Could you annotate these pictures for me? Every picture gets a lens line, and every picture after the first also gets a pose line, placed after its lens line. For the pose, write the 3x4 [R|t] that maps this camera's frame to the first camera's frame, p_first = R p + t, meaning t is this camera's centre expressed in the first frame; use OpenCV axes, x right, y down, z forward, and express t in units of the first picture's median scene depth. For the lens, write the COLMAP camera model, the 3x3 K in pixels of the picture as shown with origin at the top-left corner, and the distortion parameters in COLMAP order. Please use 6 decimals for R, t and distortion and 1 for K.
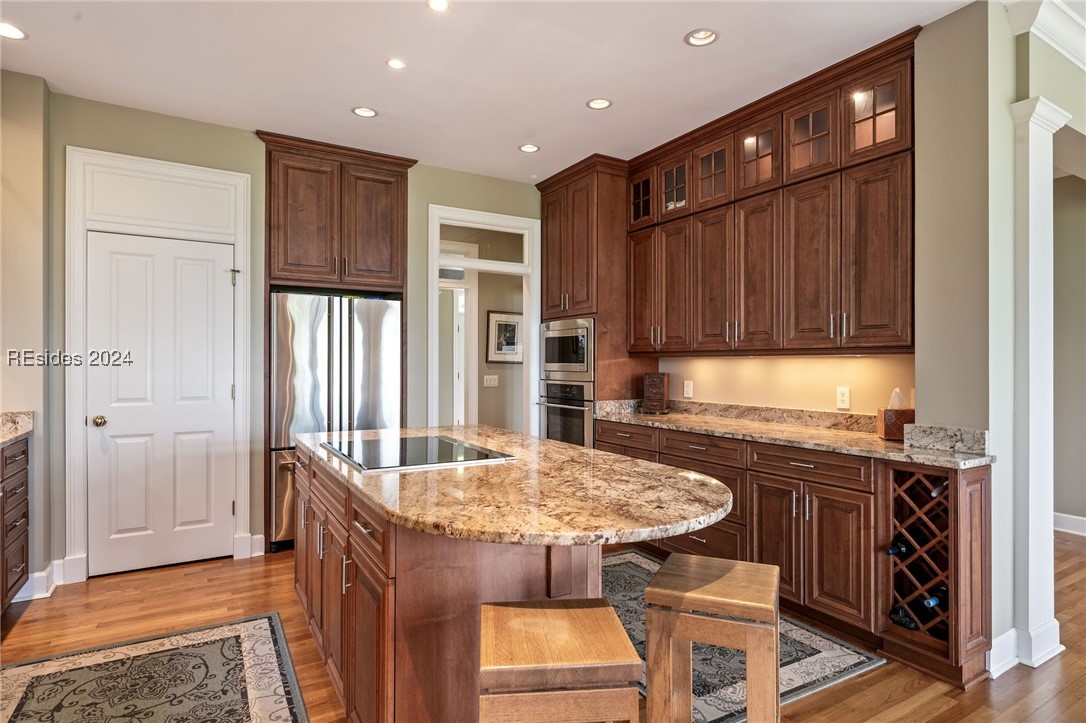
lens RADIAL K [[577.7, 0, 539.3], [0, 577.7, 363.6], [0, 0, 1]] dist [0.003036, 0.000655]
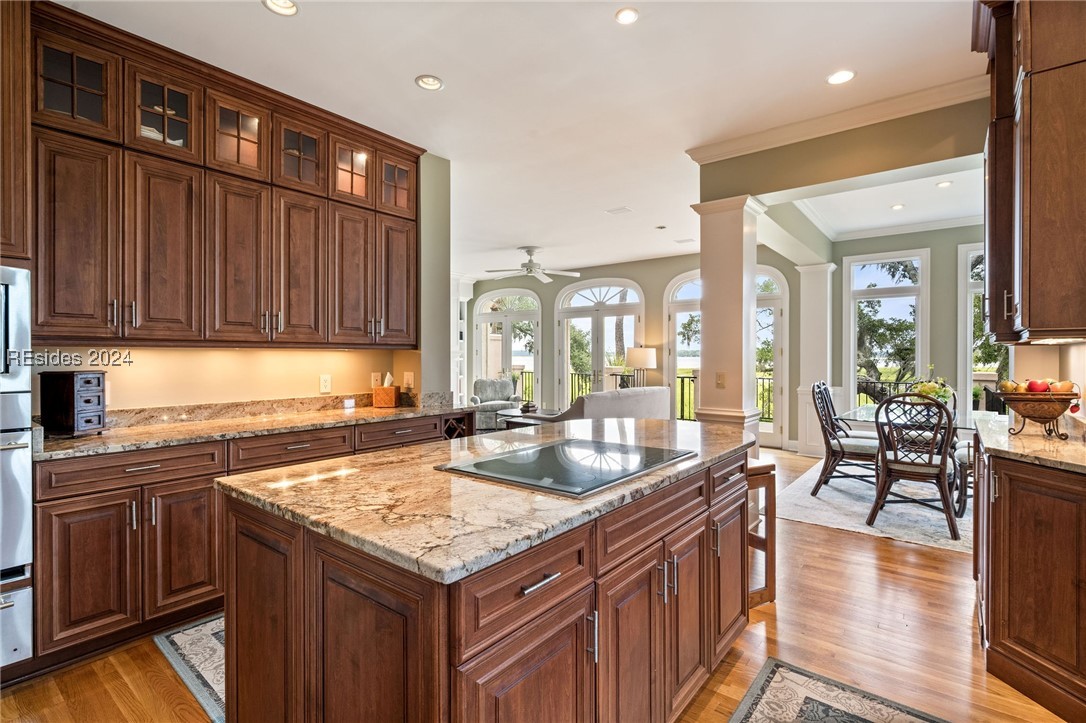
lens RADIAL K [[496.4, 0, 537.8], [0, 496.4, 357.8], [0, 0, 1]] dist [-0.012132, -0.000146]
pose [[-0.339648, -0.004574, 0.940542, -0.482877], [0.000825, 0.999986, 0.005161, -0.000683], [-0.940552, 0.002528, -0.339640, 0.731089]]
